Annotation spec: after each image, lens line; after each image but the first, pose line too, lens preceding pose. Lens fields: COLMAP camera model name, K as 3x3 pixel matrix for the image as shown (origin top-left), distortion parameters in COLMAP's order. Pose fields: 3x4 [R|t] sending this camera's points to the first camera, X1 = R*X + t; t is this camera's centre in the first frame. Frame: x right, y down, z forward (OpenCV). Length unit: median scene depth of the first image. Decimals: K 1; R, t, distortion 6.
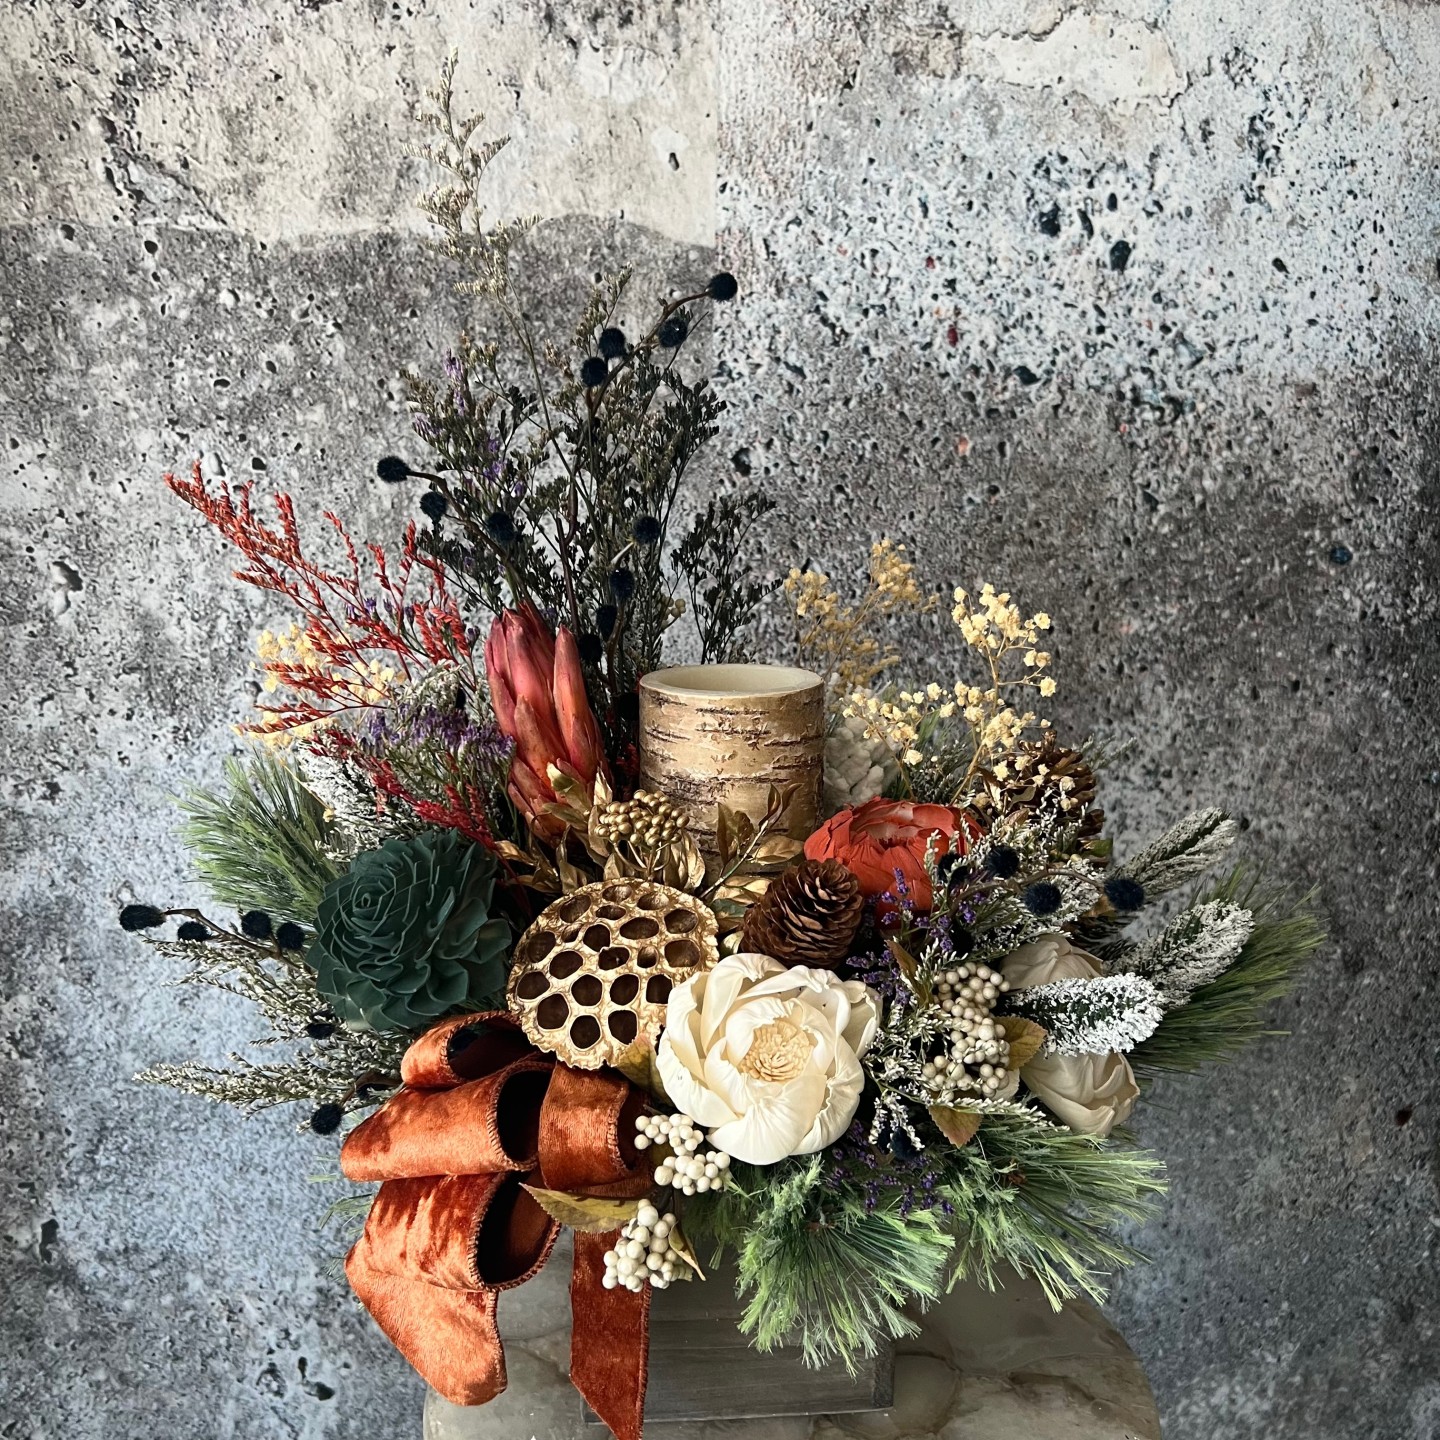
lens RADIAL K [[1738.8, 0, 682.7], [0, 1738.8, 656.6], [0, 0, 1]] dist [0.138329, -0.471748]
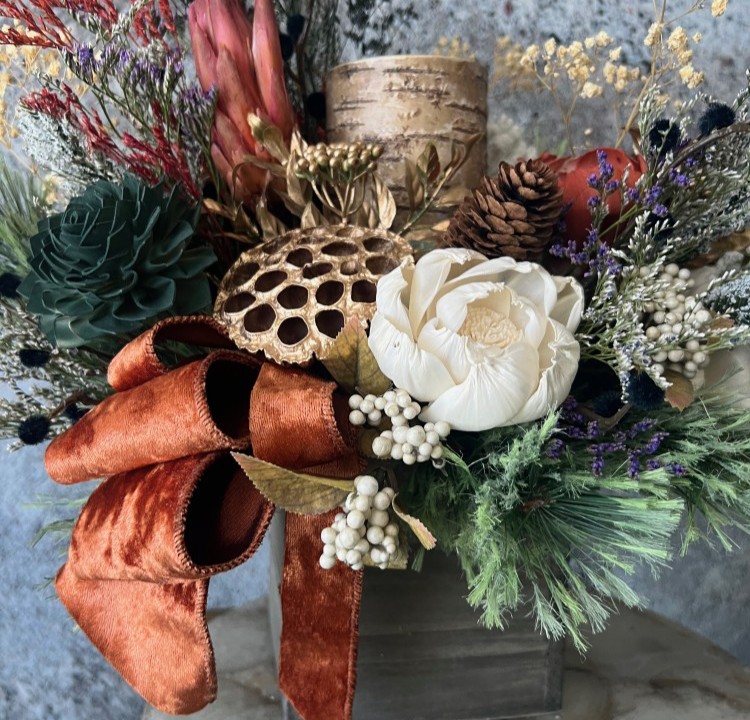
lens RADIAL K [[908.3, 0, 372.6], [0, 908.3, 326.9], [0, 0, 1]] dist [0.105187, -0.301992]
pose [[0.996691, -0.014151, 0.080042, -0.050003], [0.018294, 0.998517, -0.051271, 0.232896], [-0.079198, 0.052565, 0.995472, 0.456271]]
